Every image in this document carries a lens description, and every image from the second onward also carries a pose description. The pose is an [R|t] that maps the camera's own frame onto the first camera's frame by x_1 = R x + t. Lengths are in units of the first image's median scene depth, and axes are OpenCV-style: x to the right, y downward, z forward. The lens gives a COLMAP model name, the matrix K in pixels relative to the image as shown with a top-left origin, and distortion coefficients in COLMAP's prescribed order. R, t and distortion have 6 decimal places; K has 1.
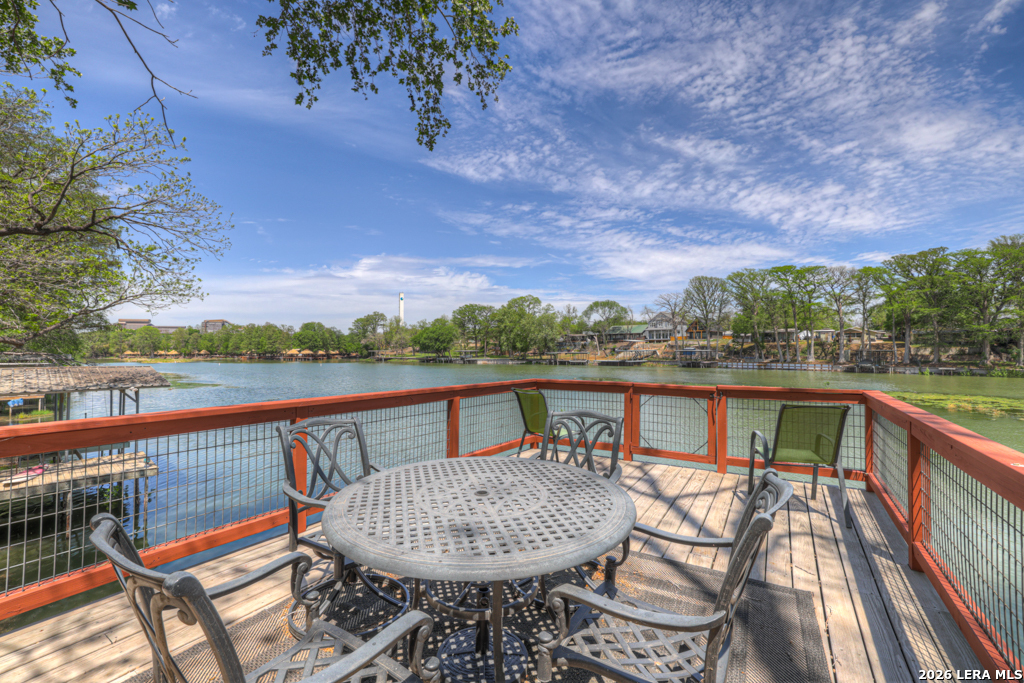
lens RADIAL K [[438.1, 0, 513.5], [0, 438.1, 338.1], [0, 0, 1]] dist [-0.037387, 0.015917]
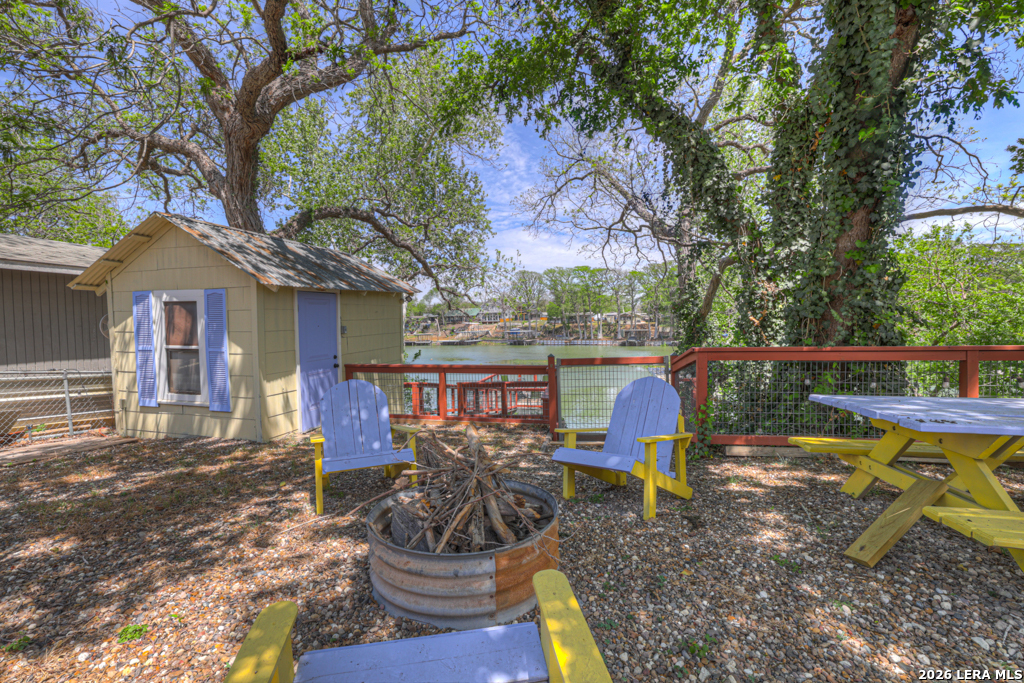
lens RADIAL K [[438.1, 0, 503.0], [0, 438.1, 336.2], [0, 0, 1]] dist [-0.037387, 0.015917]
pose [[0.934580, -0.027361, 0.354700, -0.065652], [0.008550, 0.998478, 0.054493, -0.023489], [-0.355651, -0.047895, 0.933391, -0.137933]]
